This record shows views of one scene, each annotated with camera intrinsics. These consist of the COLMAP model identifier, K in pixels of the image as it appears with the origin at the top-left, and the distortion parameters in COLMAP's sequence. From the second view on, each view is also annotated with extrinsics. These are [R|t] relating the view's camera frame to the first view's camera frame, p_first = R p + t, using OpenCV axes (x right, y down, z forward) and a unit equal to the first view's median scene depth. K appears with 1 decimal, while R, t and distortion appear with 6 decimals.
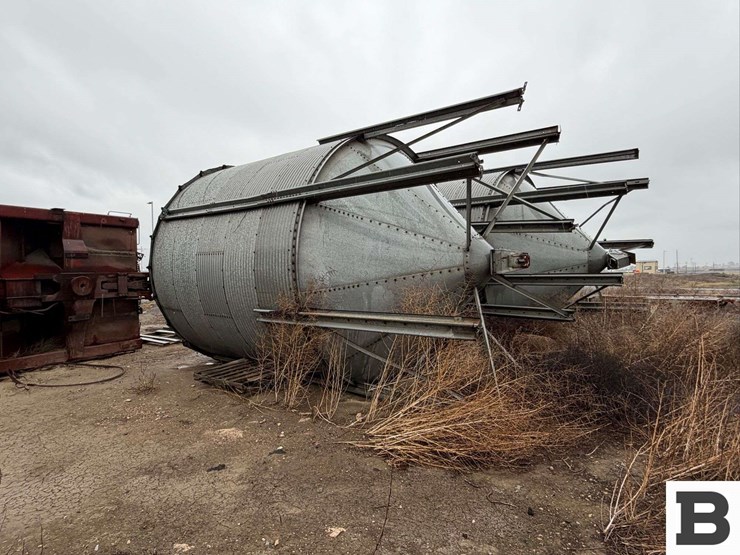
lens RADIAL K [[430.3, 0, 367.2], [0, 430.3, 280.5], [0, 0, 1]] dist [-0.000709, 0.000287]
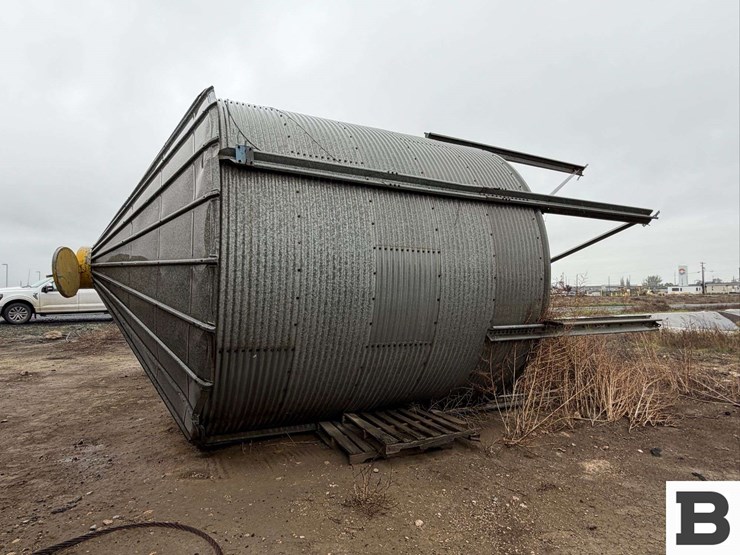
lens RADIAL K [[430.3, 0, 367.2], [0, 430.3, 280.5], [0, 0, 1]] dist [-0.000709, 0.000287]
pose [[0.433708, 0.041647, 0.900090, -1.116568], [0.011760, 0.998585, -0.051871, 0.020985], [-0.900977, 0.033082, 0.432605, 0.880249]]
